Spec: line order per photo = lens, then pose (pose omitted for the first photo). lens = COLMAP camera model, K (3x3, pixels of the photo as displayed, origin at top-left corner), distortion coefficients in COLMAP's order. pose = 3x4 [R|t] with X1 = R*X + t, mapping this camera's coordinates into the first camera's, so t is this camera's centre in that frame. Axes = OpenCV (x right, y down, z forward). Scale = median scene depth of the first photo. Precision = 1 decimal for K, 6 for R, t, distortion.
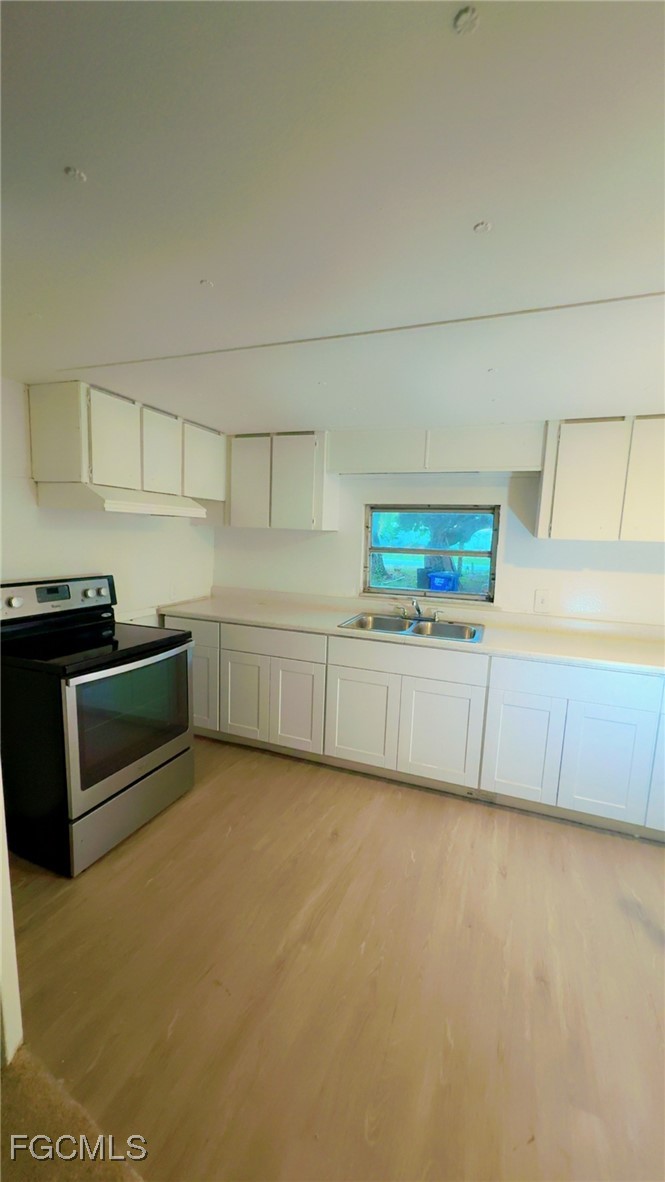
lens RADIAL K [[447.2, 0, 332.5], [0, 447.2, 591.0], [0, 0, 1]] dist [0.000441, 0.000181]
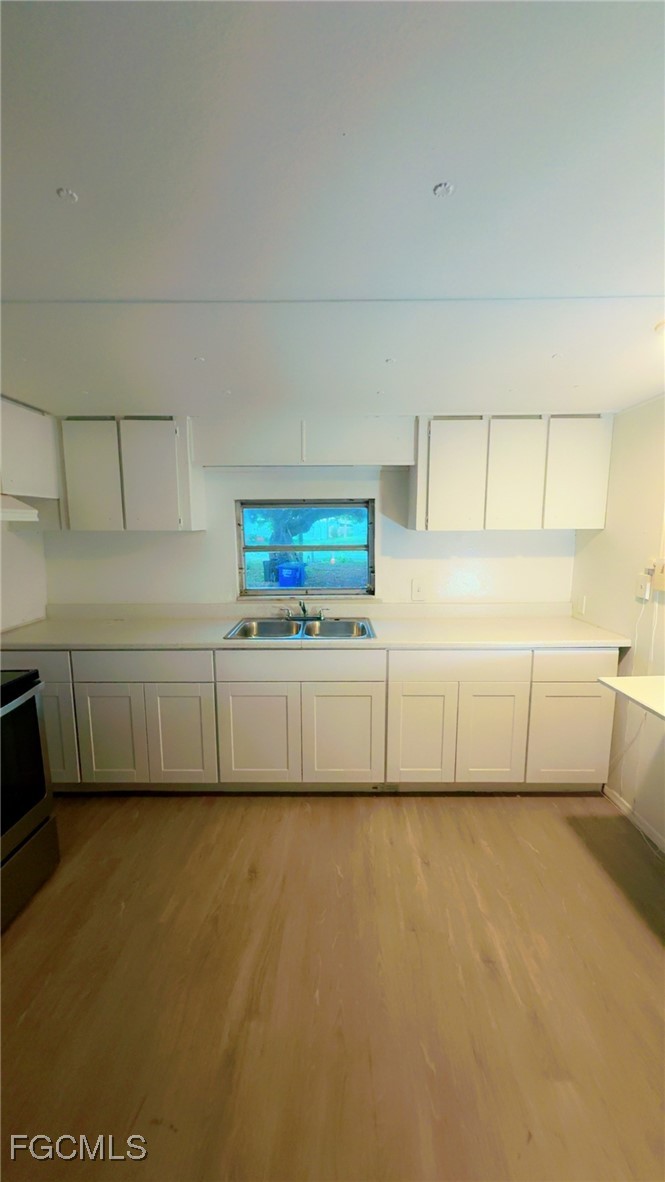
lens RADIAL K [[447.2, 0, 332.5], [0, 447.2, 591.0], [0, 0, 1]] dist [0.000441, 0.000181]
pose [[0.934793, -0.088207, 0.344067, -0.079456], [0.081919, 0.996099, 0.032803, -0.024833], [-0.345618, -0.002478, 0.938372, 0.082556]]
